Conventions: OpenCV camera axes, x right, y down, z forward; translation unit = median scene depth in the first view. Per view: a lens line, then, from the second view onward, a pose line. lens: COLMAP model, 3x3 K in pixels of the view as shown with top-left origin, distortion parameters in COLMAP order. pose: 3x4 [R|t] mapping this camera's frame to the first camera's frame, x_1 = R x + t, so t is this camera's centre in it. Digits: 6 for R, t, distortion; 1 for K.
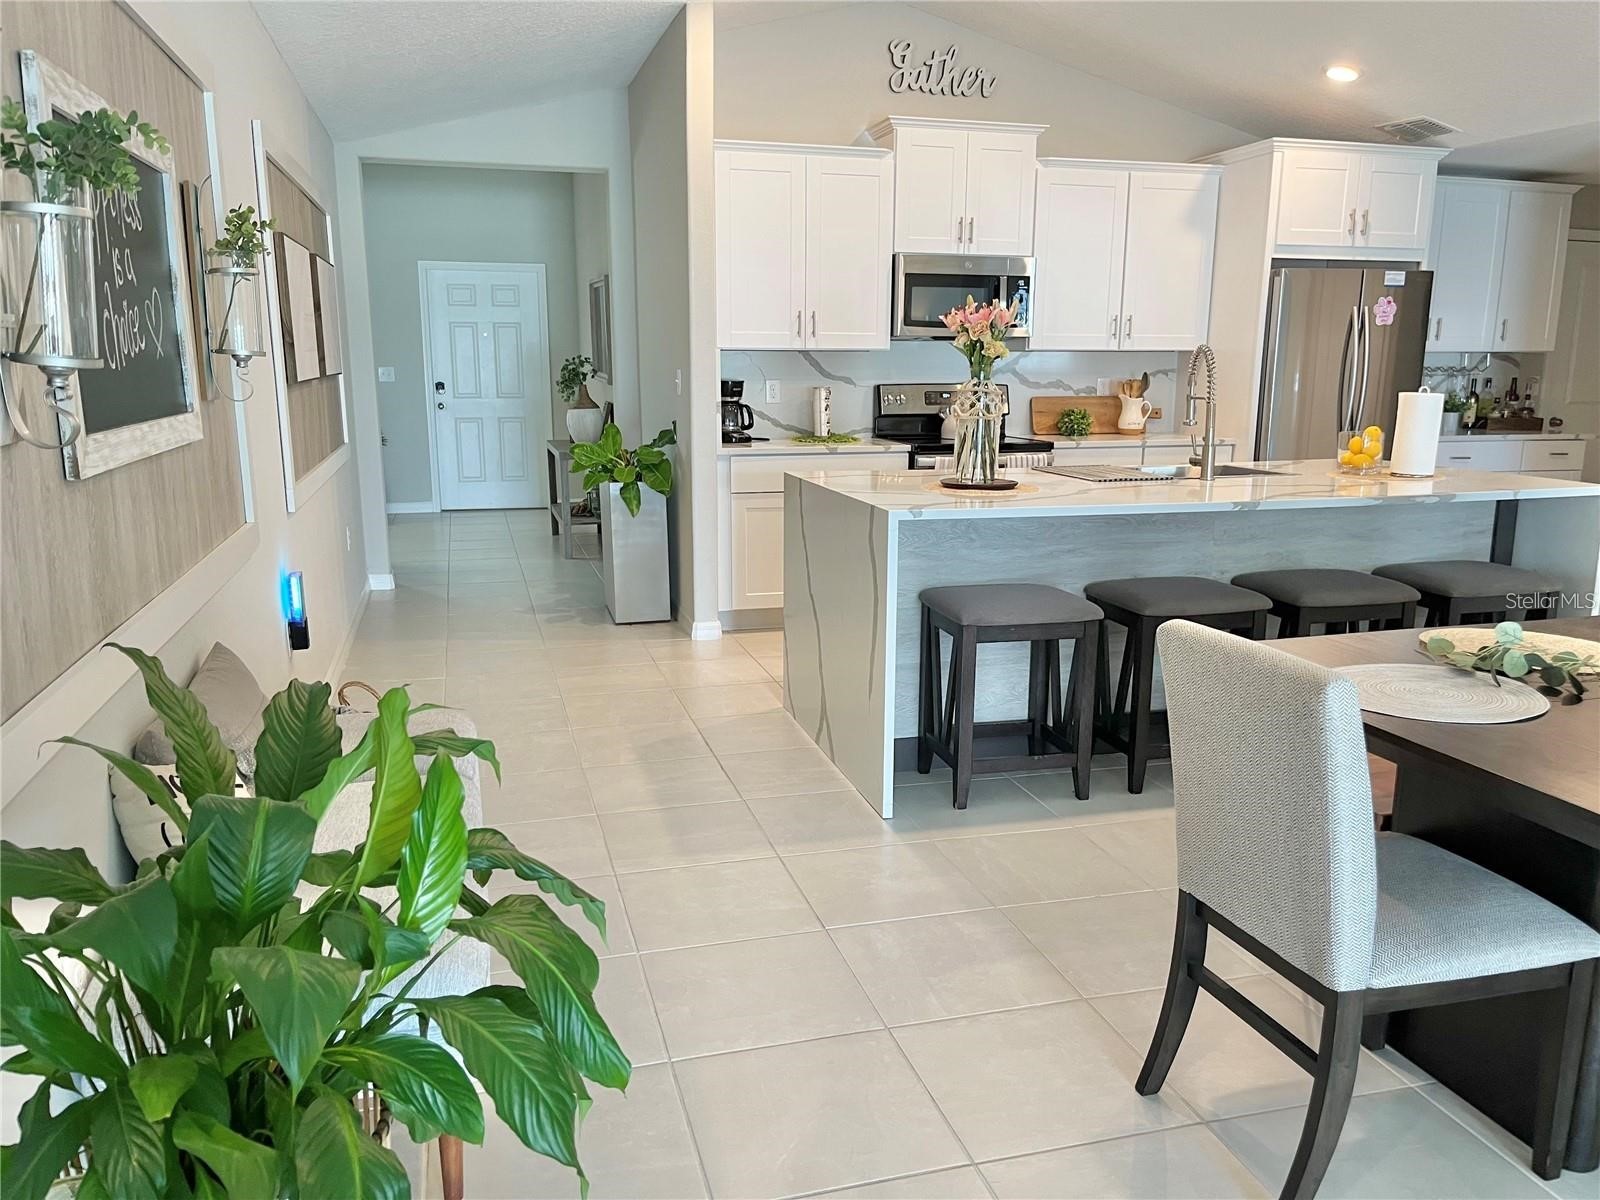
lens RADIAL K [[1214.4, 0, 807.9], [0, 1214.4, 612.3], [0, 0, 1]] dist [0.058342, -0.090679]
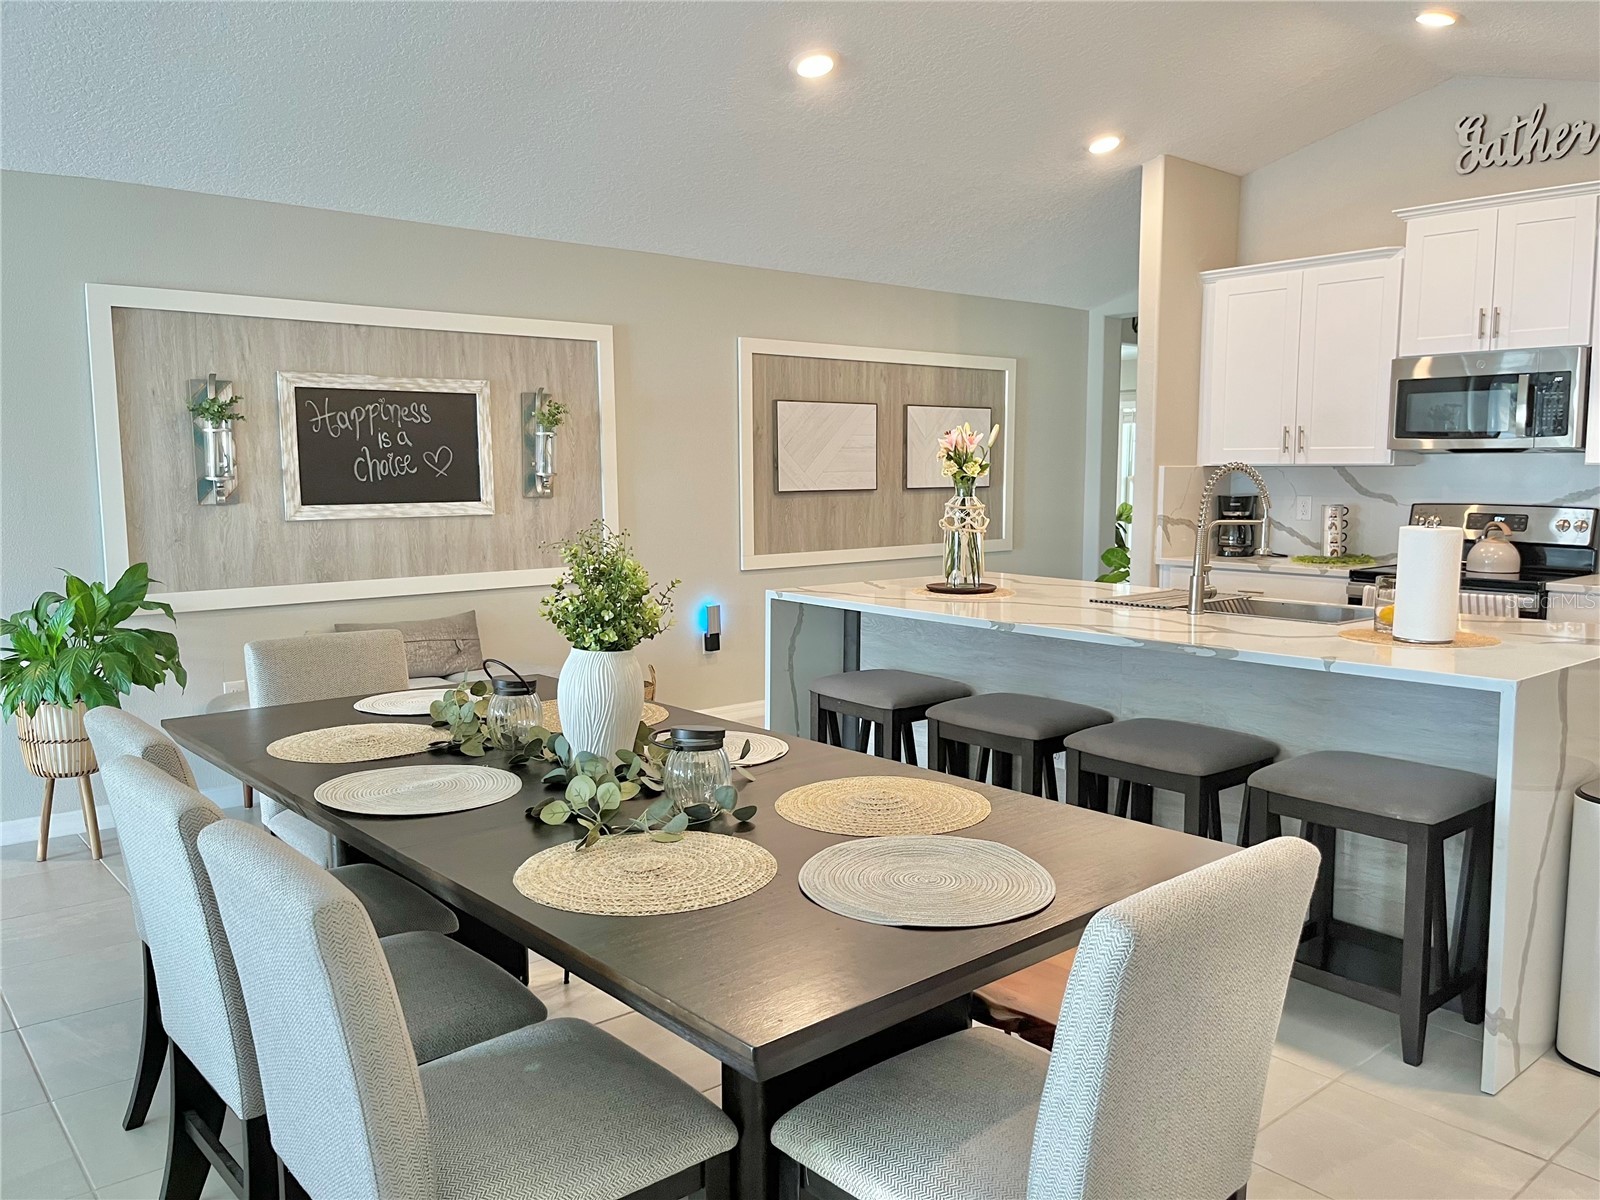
lens RADIAL K [[1214.4, 0, 807.9], [0, 1214.4, 612.3], [0, 0, 1]] dist [0.058342, -0.090679]
pose [[0.428138, 0.103416, -0.897777, 0.690544], [-0.183495, 0.982685, 0.025690, -0.055867], [0.884888, 0.153738, 0.439701, 0.253064]]
